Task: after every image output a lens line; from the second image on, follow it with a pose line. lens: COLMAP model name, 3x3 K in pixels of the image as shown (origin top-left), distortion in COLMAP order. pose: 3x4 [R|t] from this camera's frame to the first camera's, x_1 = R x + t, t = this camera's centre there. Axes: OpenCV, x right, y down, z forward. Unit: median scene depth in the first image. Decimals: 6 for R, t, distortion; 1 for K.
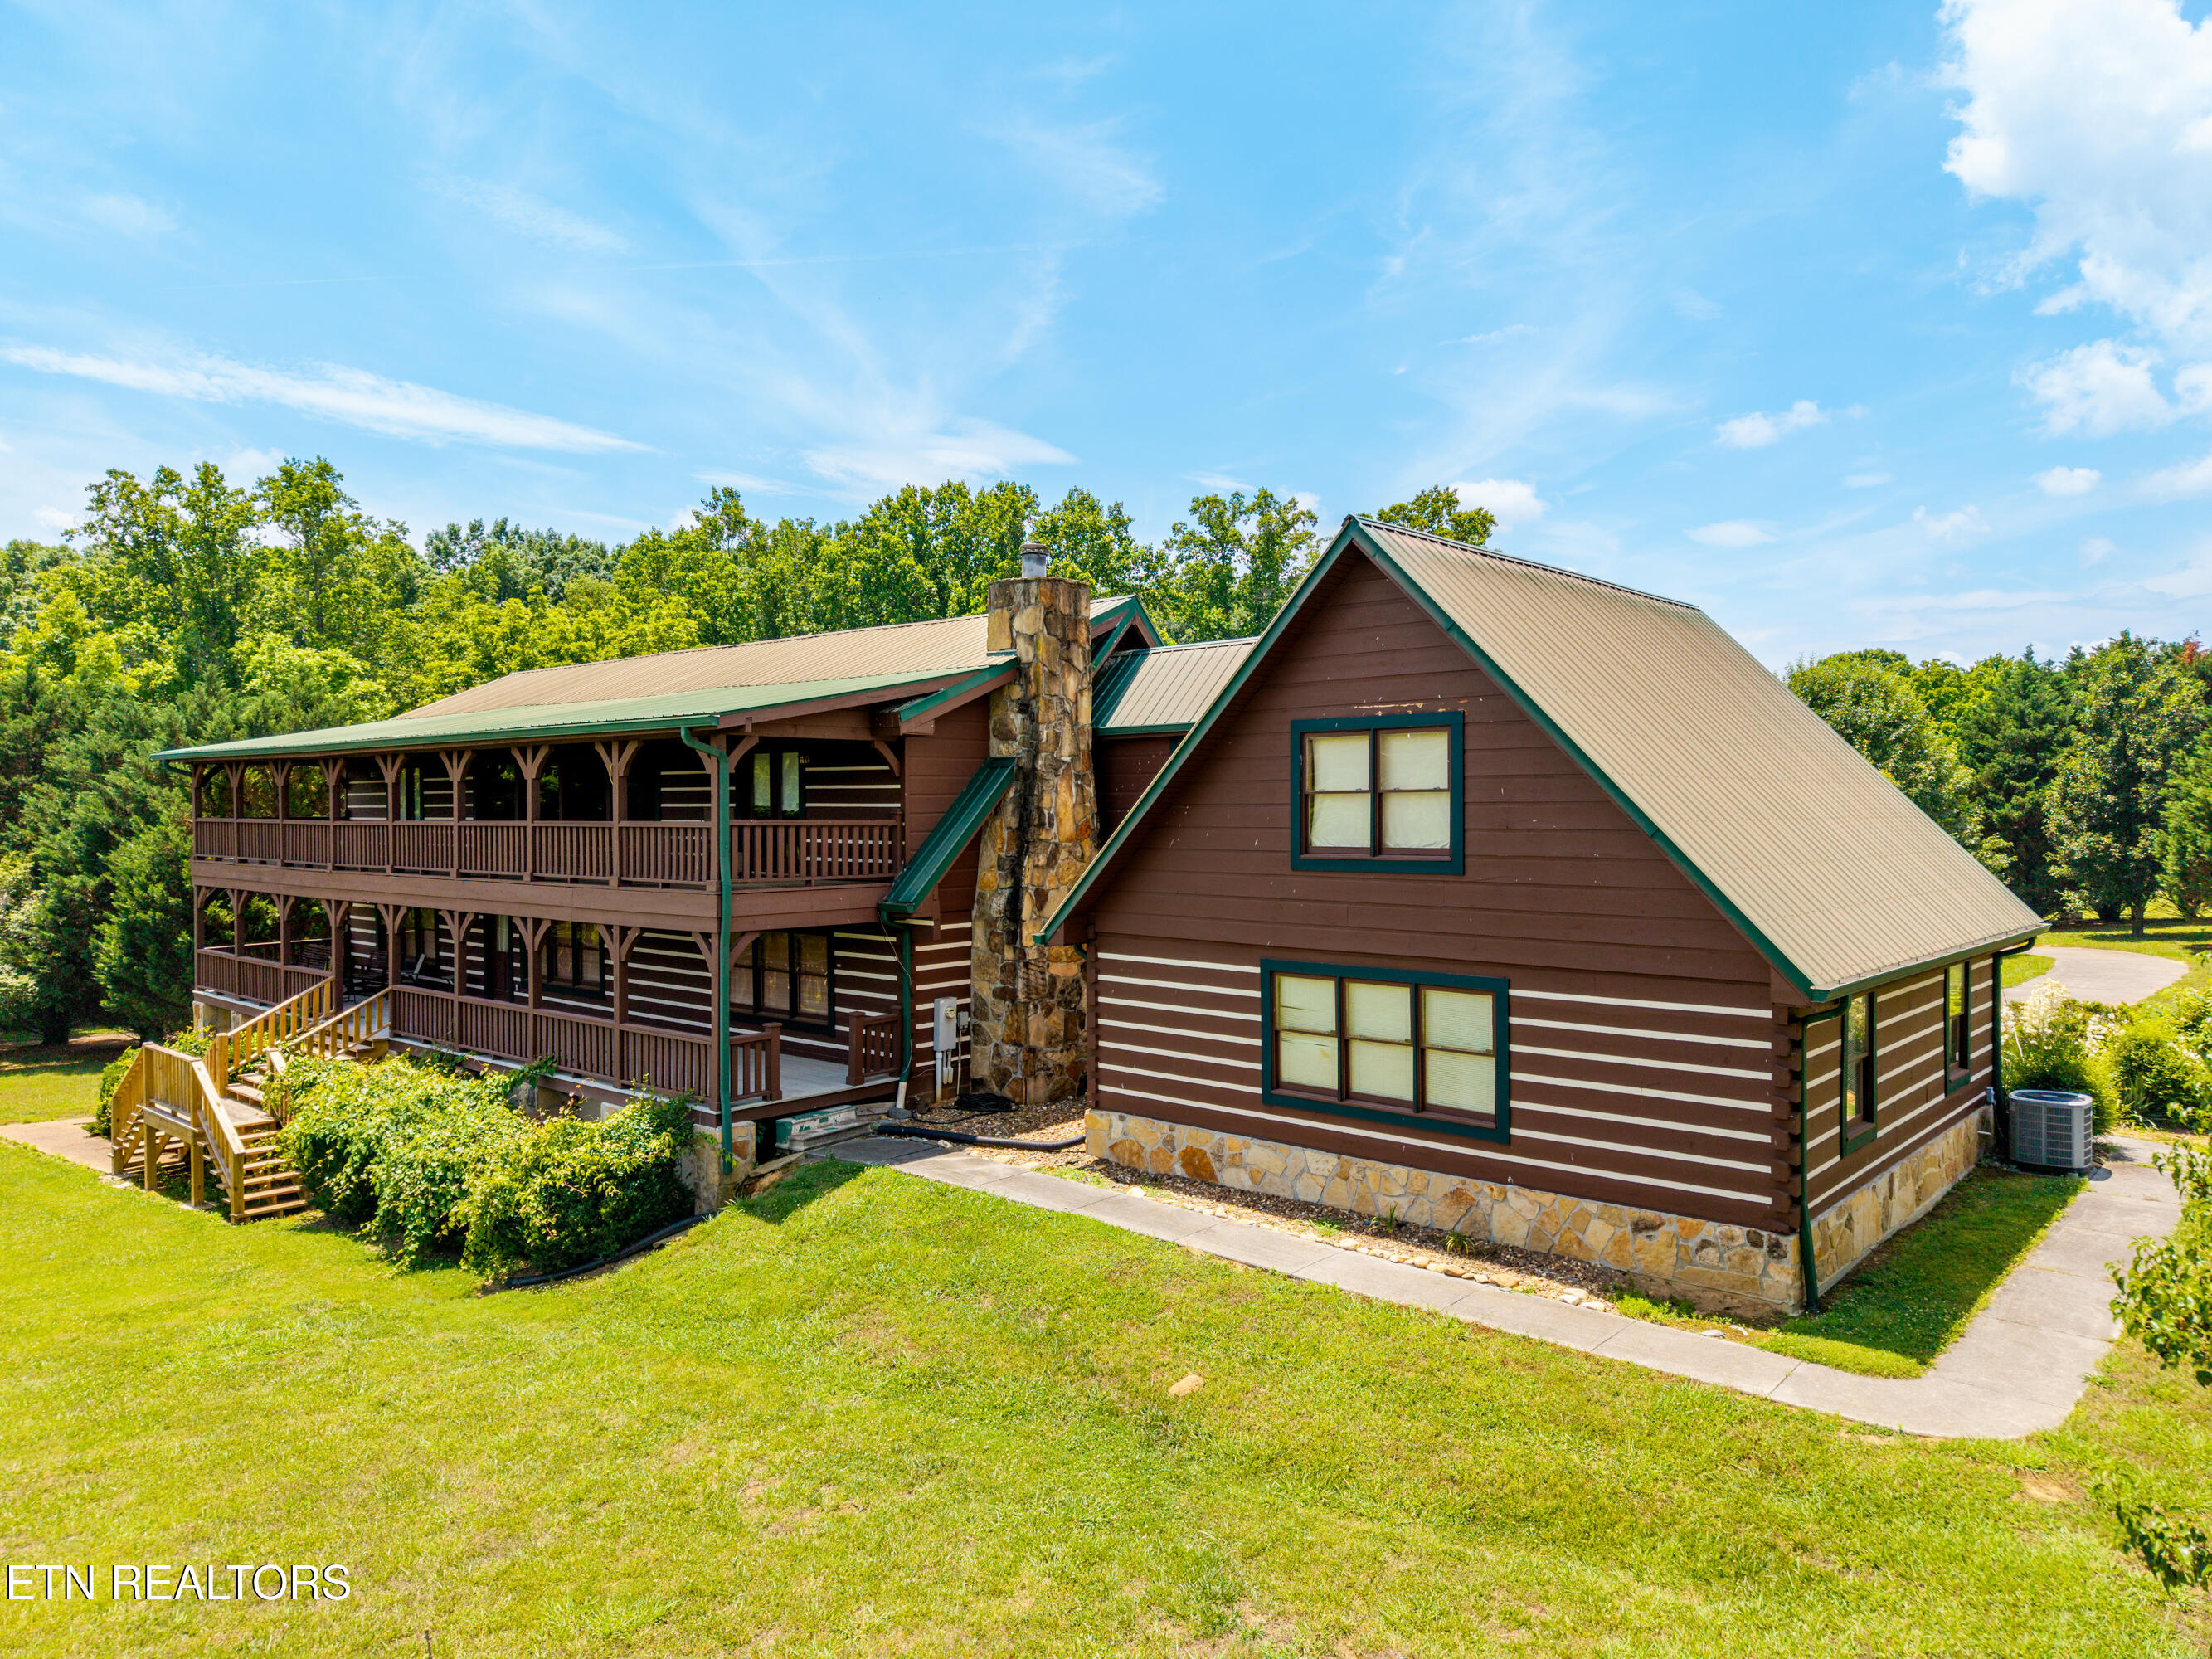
lens RADIAL K [[1482.7, 0, 1156.9], [0, 1482.7, 833.0], [0, 0, 1]] dist [0.038673, -0.043626]
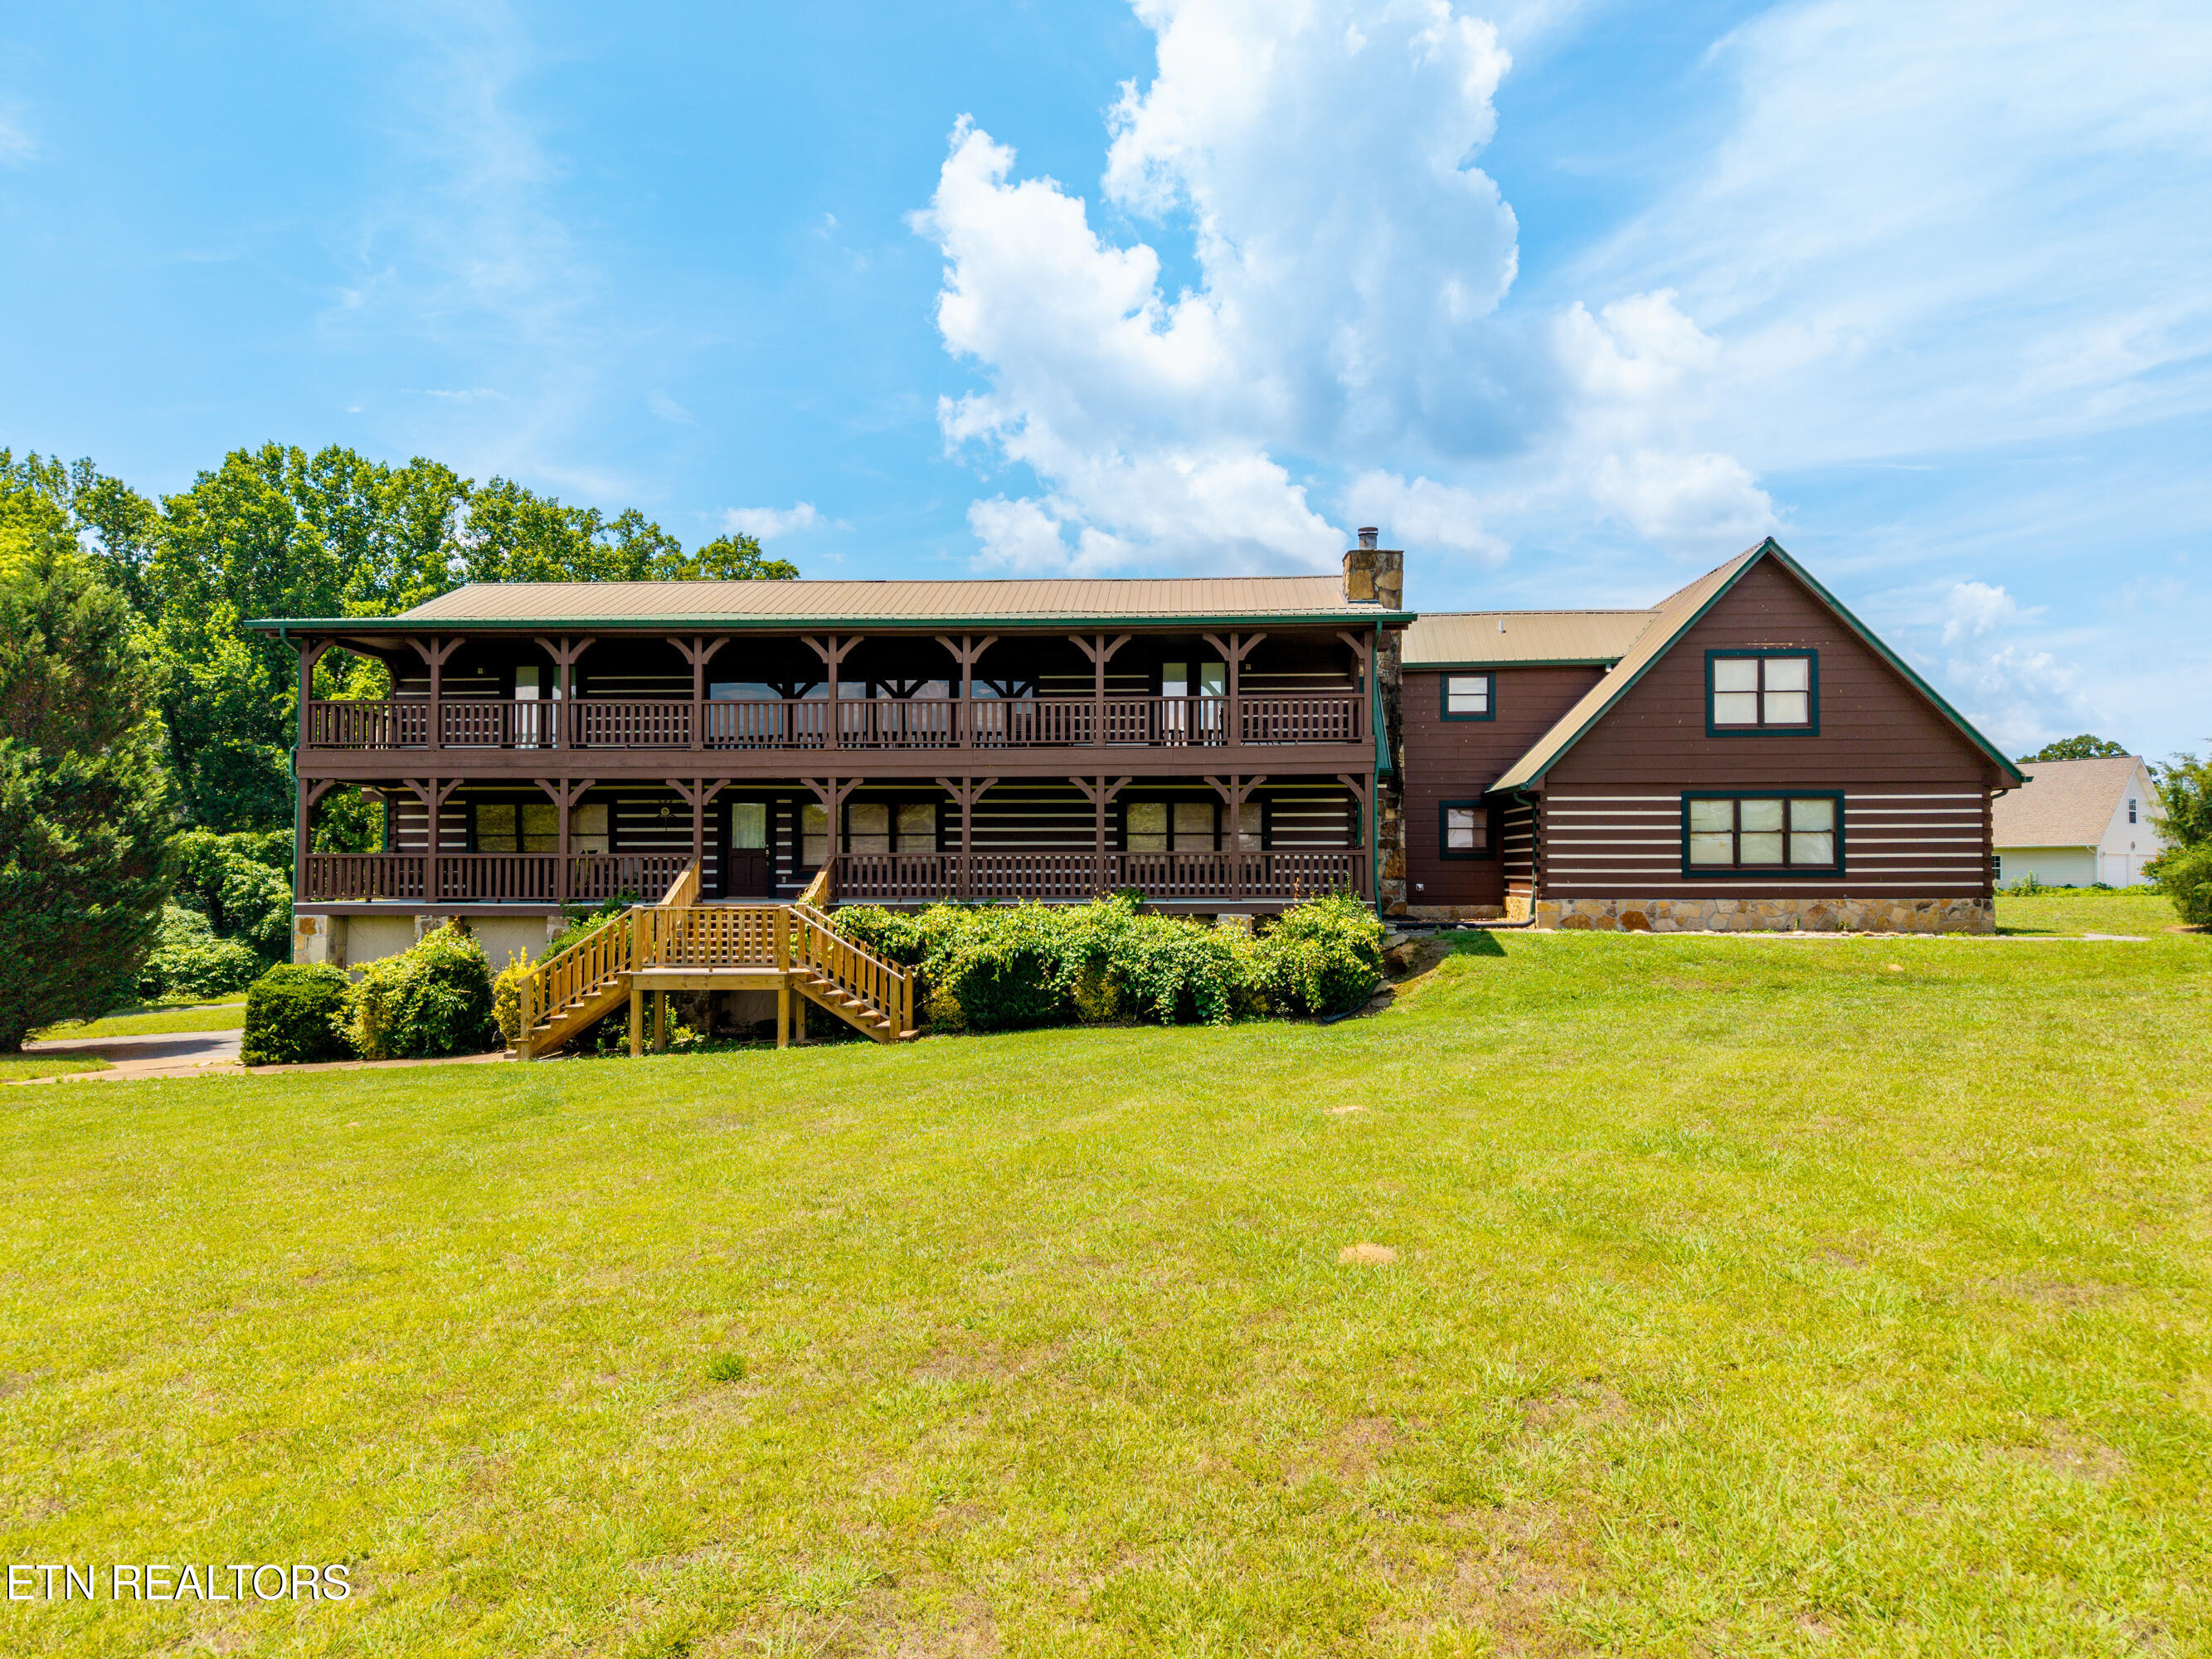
lens RADIAL K [[1482.7, 0, 1164.0], [0, 1482.7, 823.2], [0, 0, 1]] dist [0.038673, -0.043626]
pose [[0.780534, 0.028420, 0.624467, -1.146015], [0.013935, 0.997927, -0.062833, 0.174723], [-0.624958, 0.057745, 0.778520, 0.044093]]
